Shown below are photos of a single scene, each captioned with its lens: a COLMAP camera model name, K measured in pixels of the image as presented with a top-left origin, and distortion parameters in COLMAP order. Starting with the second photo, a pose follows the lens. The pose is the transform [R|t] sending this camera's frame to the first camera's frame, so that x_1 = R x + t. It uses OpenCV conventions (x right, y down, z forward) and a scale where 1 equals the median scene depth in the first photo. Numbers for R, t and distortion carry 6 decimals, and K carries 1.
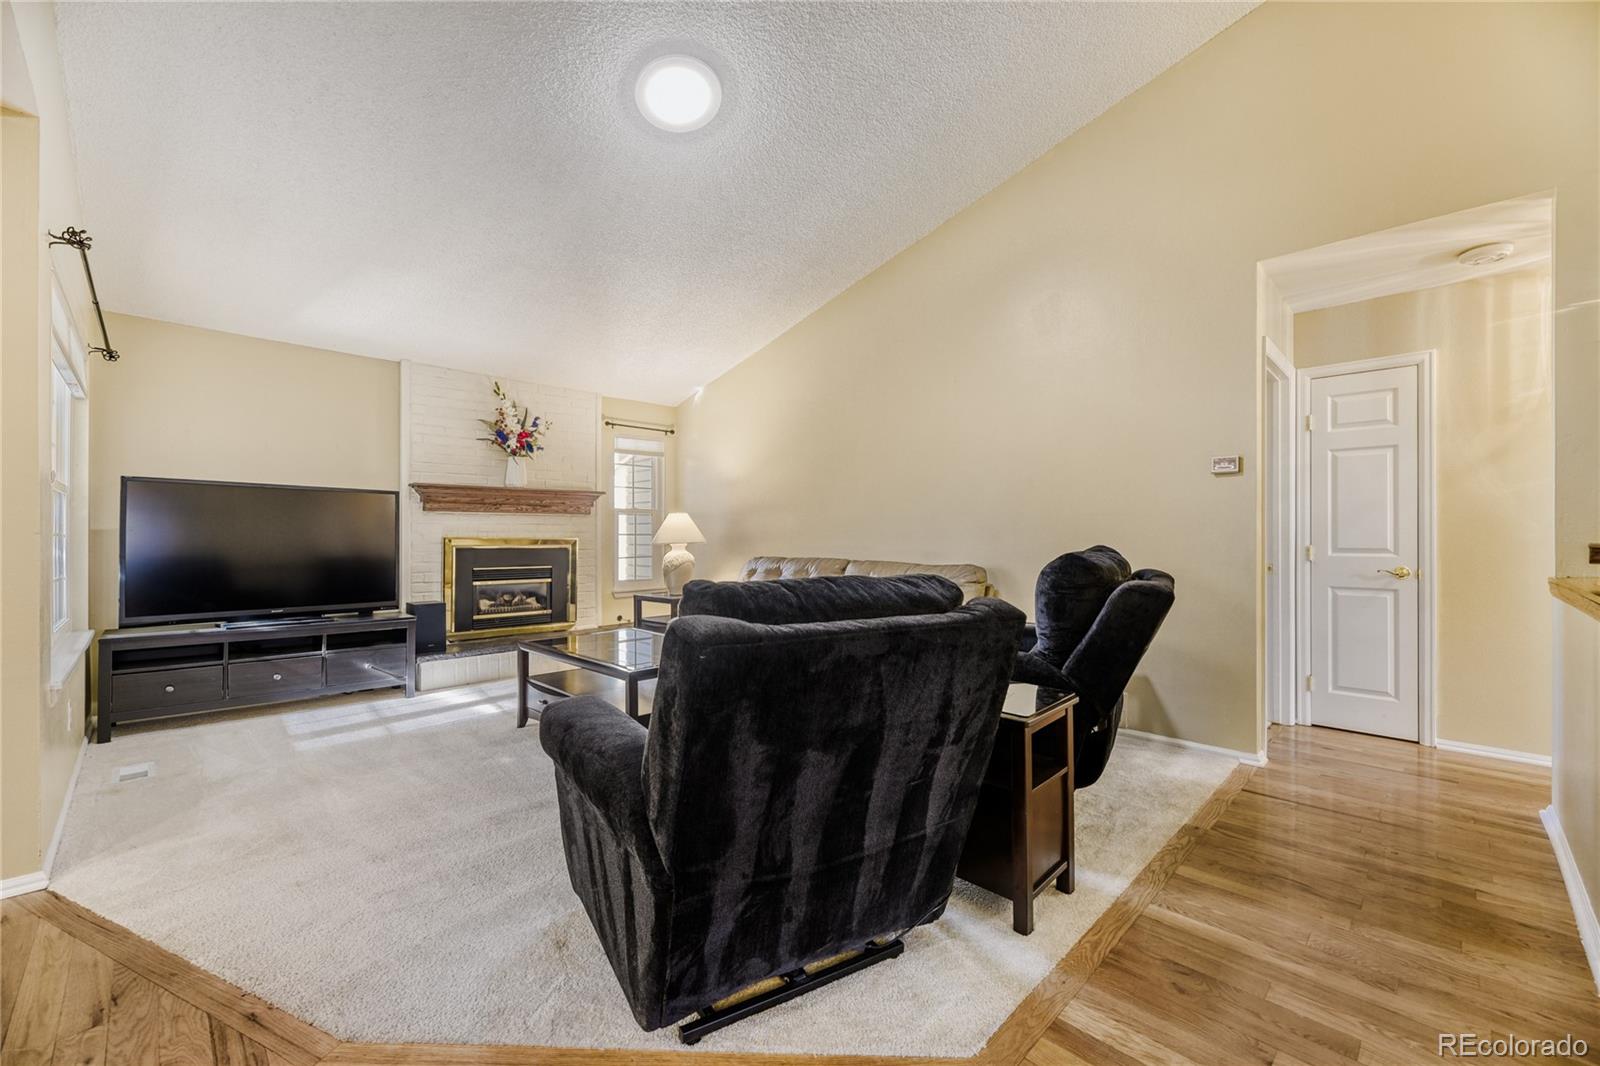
lens RADIAL K [[645.1, 0, 814.8], [0, 645.1, 530.6], [0, 0, 1]] dist [-0.000273, -0.000912]
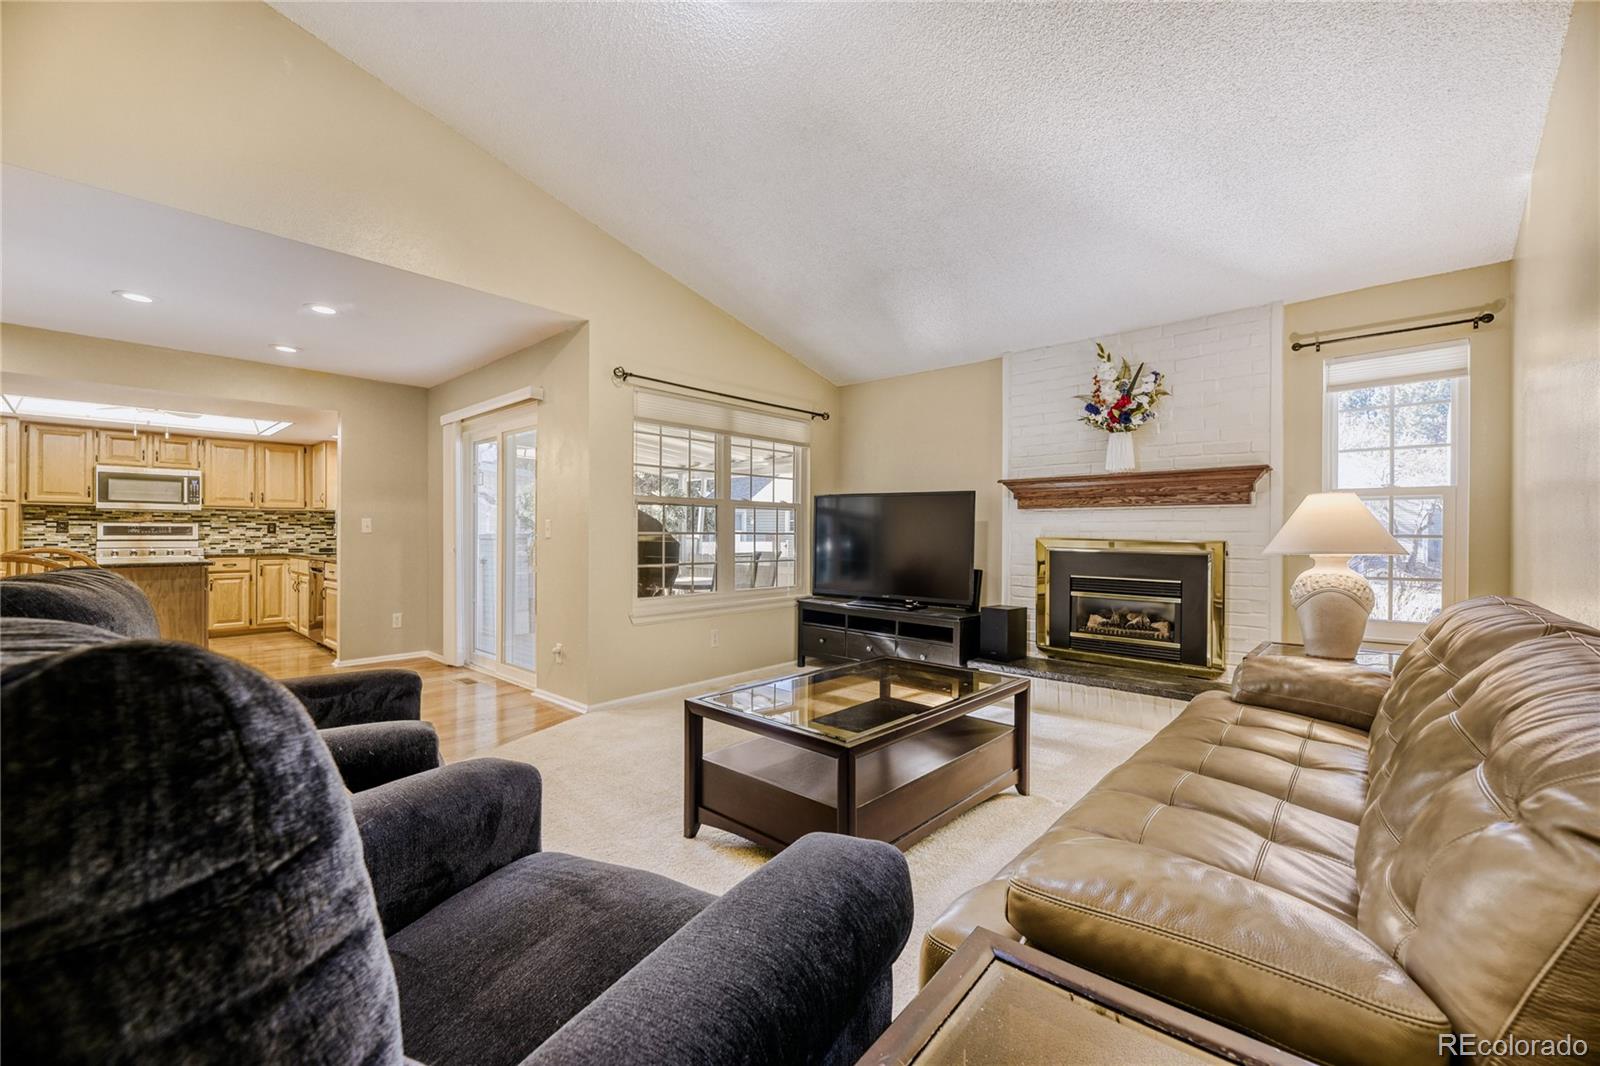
lens RADIAL K [[645.1, 0, 772.5], [0, 645.1, 531.4], [0, 0, 1]] dist [-0.000273, -0.000912]
pose [[0.029909, 0.000293, -0.999553, 1.021445], [0.000503, 1.000000, 0.000308, 0.005189], [0.999552, -0.000512, 0.029909, 2.044973]]
